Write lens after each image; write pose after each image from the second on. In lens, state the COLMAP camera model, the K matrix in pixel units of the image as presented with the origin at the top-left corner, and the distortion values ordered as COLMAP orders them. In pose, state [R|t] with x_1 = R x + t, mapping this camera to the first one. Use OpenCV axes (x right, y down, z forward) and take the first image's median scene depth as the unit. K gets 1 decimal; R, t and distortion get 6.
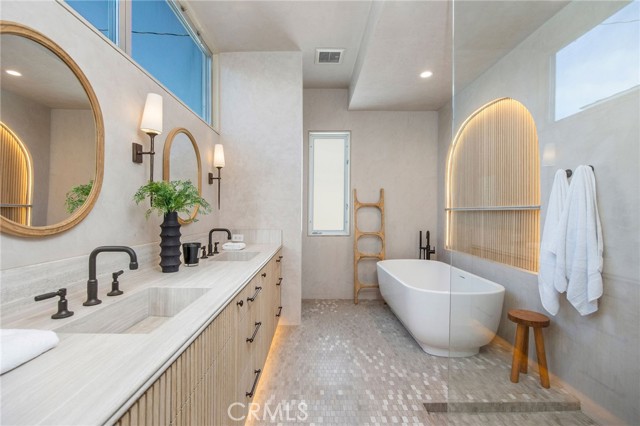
lens RADIAL K [[285.3, 0, 320.0], [0, 285.3, 213.0], [0, 0, 1]] dist [-0.000237, -0.000013]
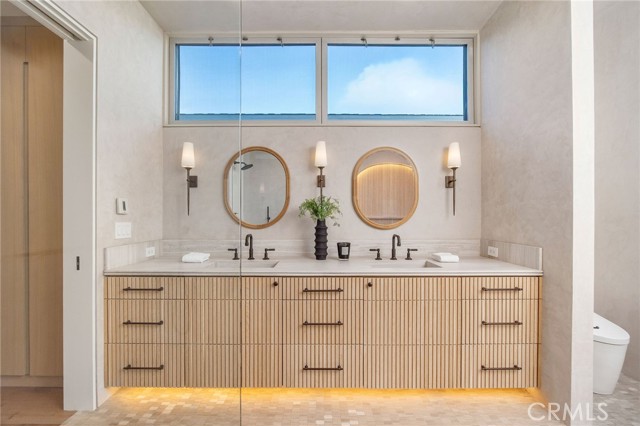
lens RADIAL K [[277.6, 0, 320.0], [0, 277.6, 213.0], [0, 0, 1]] dist [0.000335, 0.000079]
pose [[-0.015753, -0.006538, -0.999855, 0.403080], [-0.001327, 0.999978, -0.006518, -0.010214], [0.999875, 0.001225, -0.015761, 0.459019]]
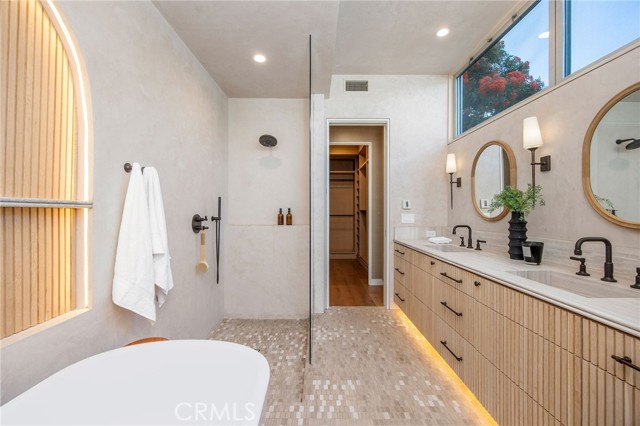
lens RADIAL K [[271.0, 0, 320.0], [0, 271.0, 213.0], [0, 0, 1]] dist [0.000245, 0.000032]
pose [[-0.999953, 0.001367, 0.009647, 0.144556], [0.001411, 0.999989, 0.004502, -0.001716], [-0.009641, 0.004515, -0.999943, 0.986070]]
